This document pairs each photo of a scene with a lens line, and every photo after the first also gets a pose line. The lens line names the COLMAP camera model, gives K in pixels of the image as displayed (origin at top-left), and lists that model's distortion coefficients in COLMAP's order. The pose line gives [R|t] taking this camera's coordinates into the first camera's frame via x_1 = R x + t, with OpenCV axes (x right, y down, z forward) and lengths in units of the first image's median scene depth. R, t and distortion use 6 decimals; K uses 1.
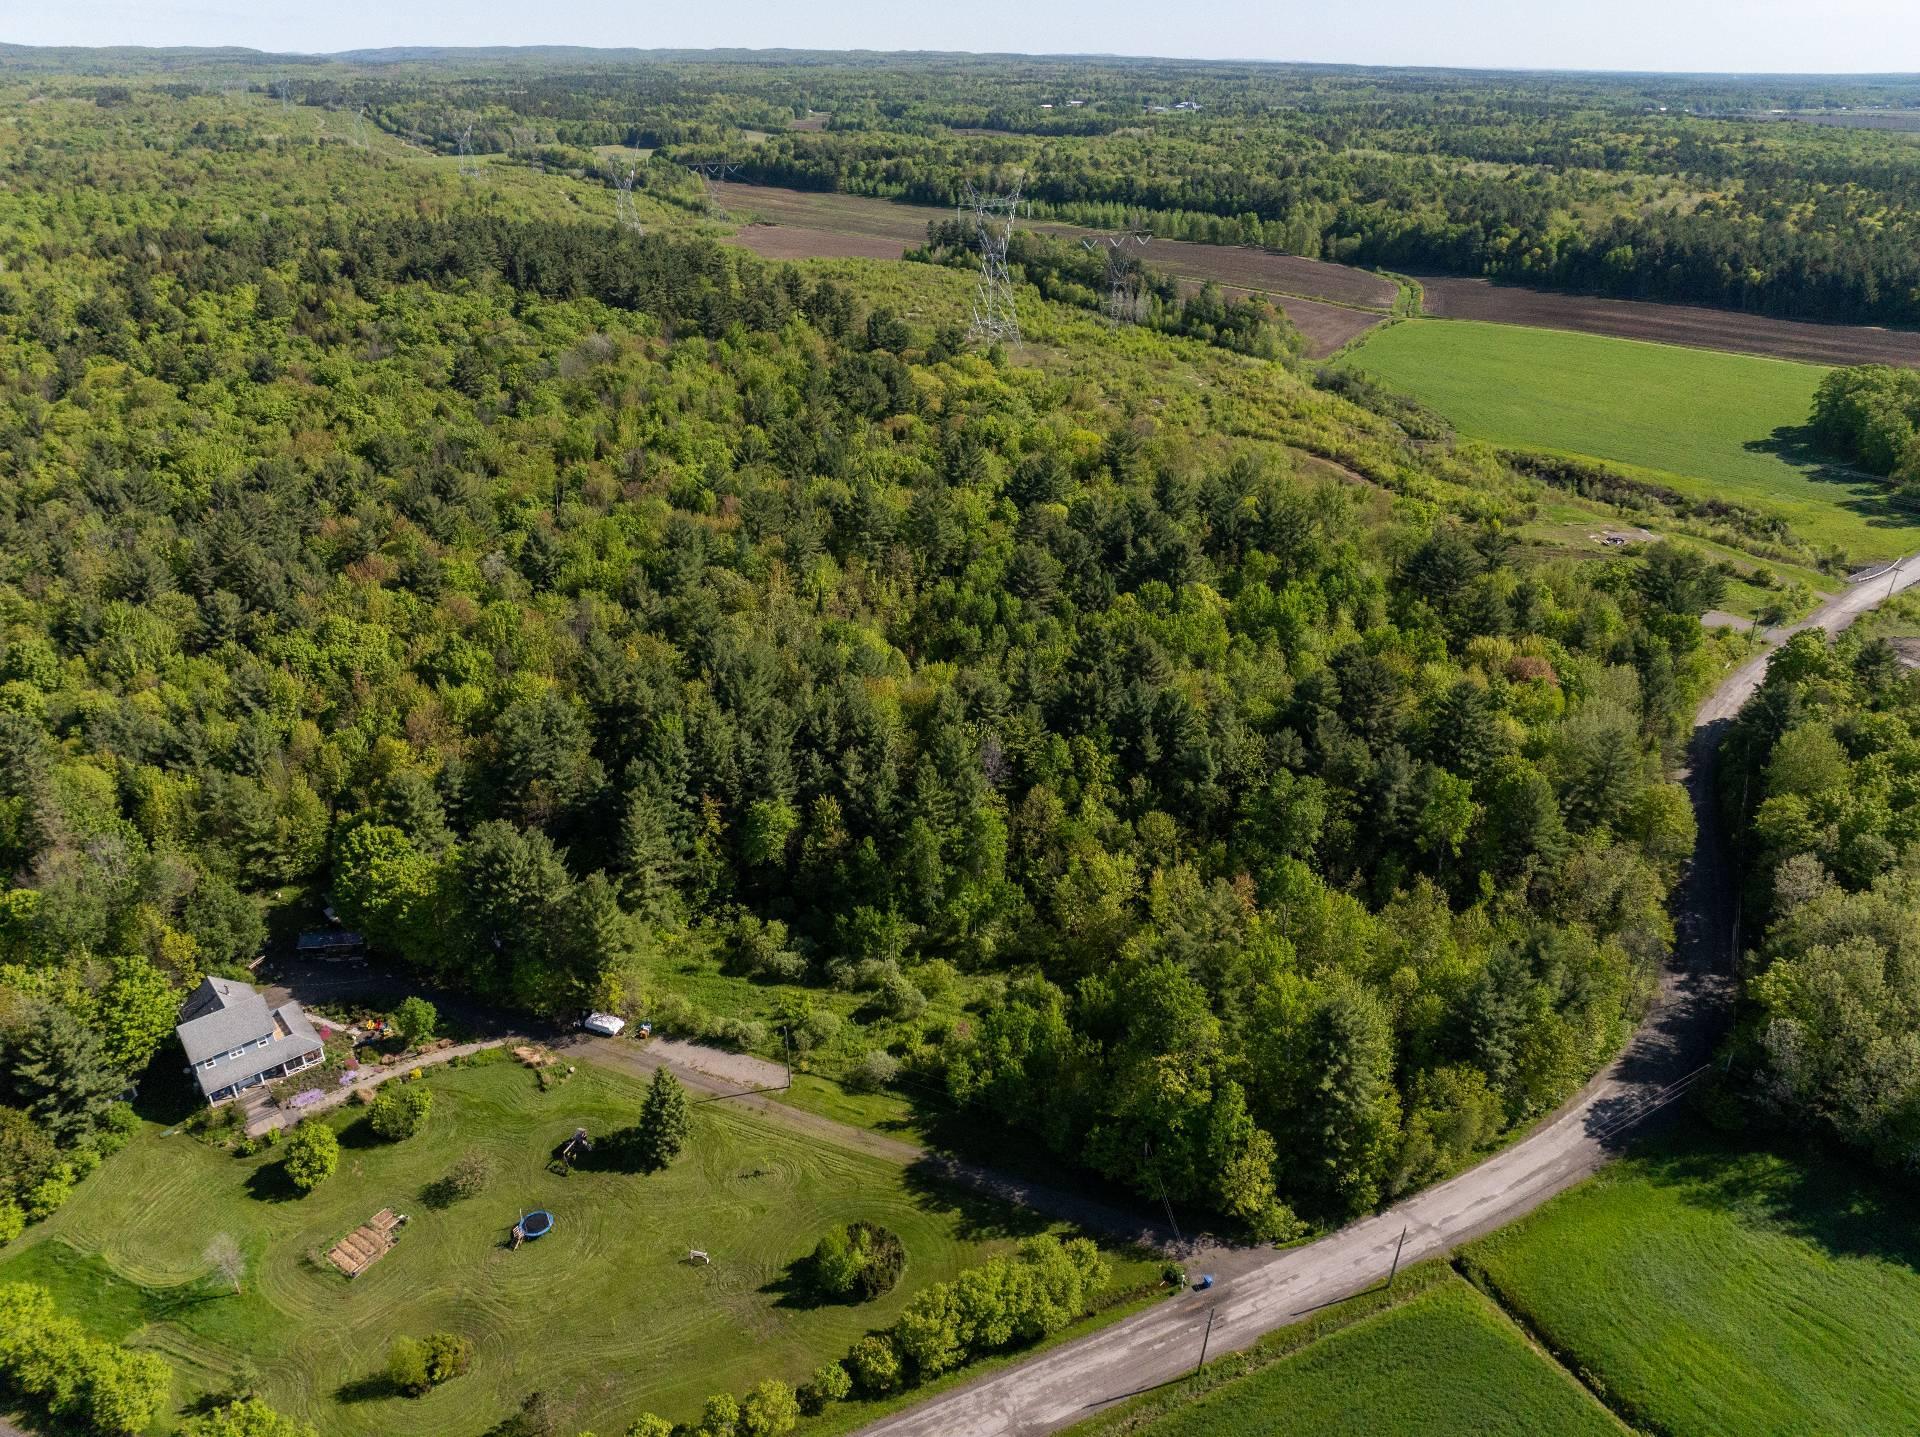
lens RADIAL K [[1355.2, 0, 974.1], [0, 1355.2, 713.6], [0, 0, 1]] dist [-0.040054, 0.007707]
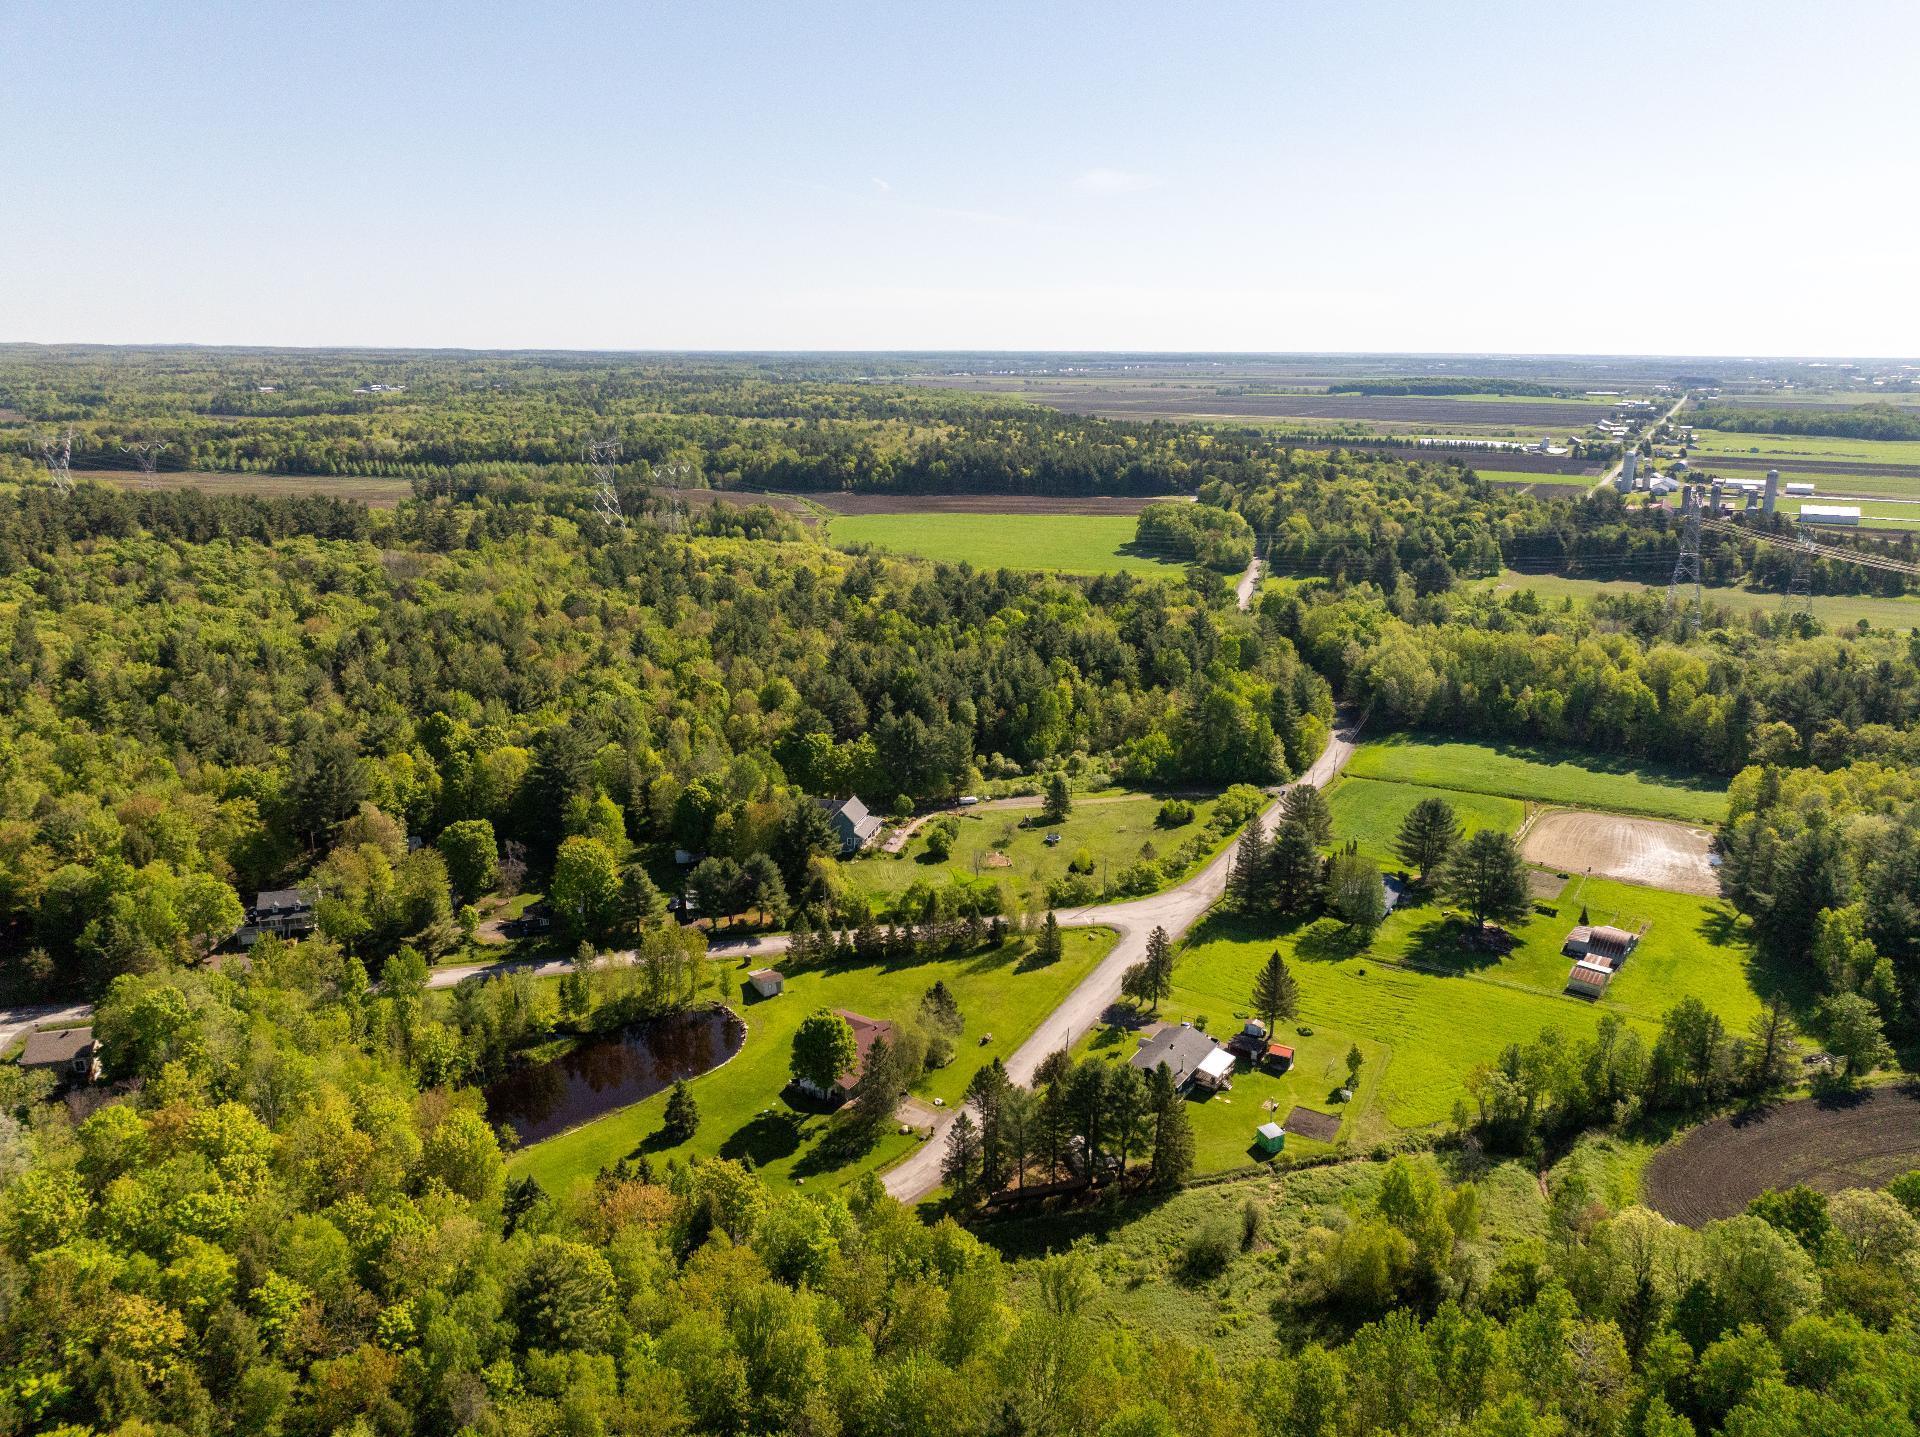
lens RADIAL K [[1355.2, 0, 975.7], [0, 1355.2, 724.5], [0, 0, 1]] dist [-0.040054, 0.007707]
pose [[0.814957, -0.156650, 0.557948, -0.930575], [0.253652, 0.962073, -0.100379, 0.224527], [-0.521063, 0.223329, 0.823783, -0.450036]]
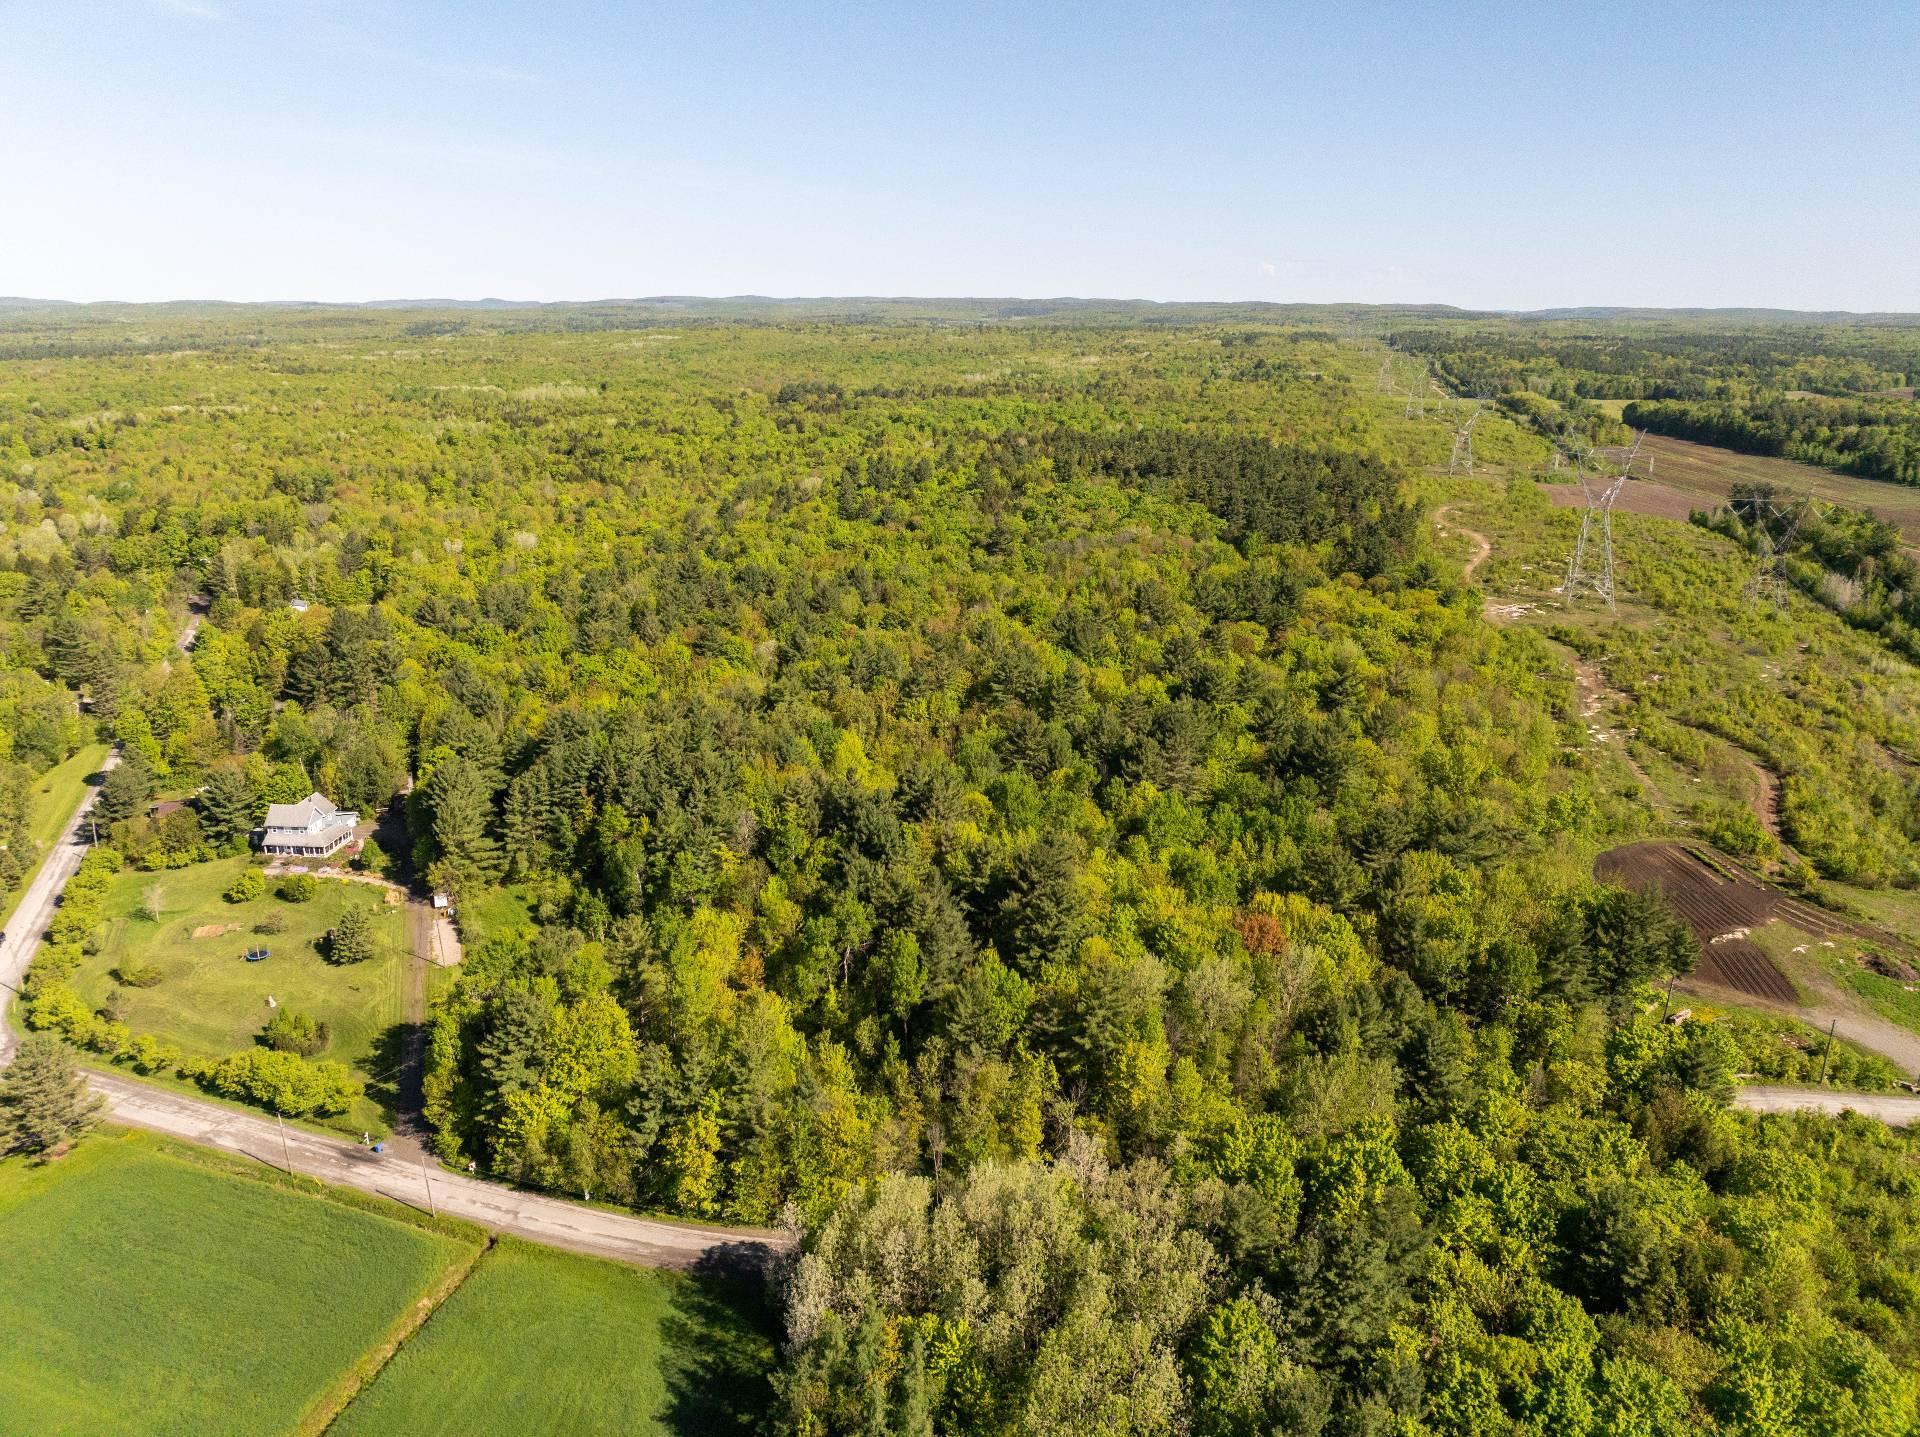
lens RADIAL K [[1355.2, 0, 966.7], [0, 1355.2, 719.1], [0, 0, 1]] dist [-0.040054, 0.007707]
pose [[0.693043, 0.206188, -0.690780, 0.767521], [-0.317371, 0.947635, -0.035554, -0.062535], [0.647276, 0.243874, 0.722190, 0.176124]]
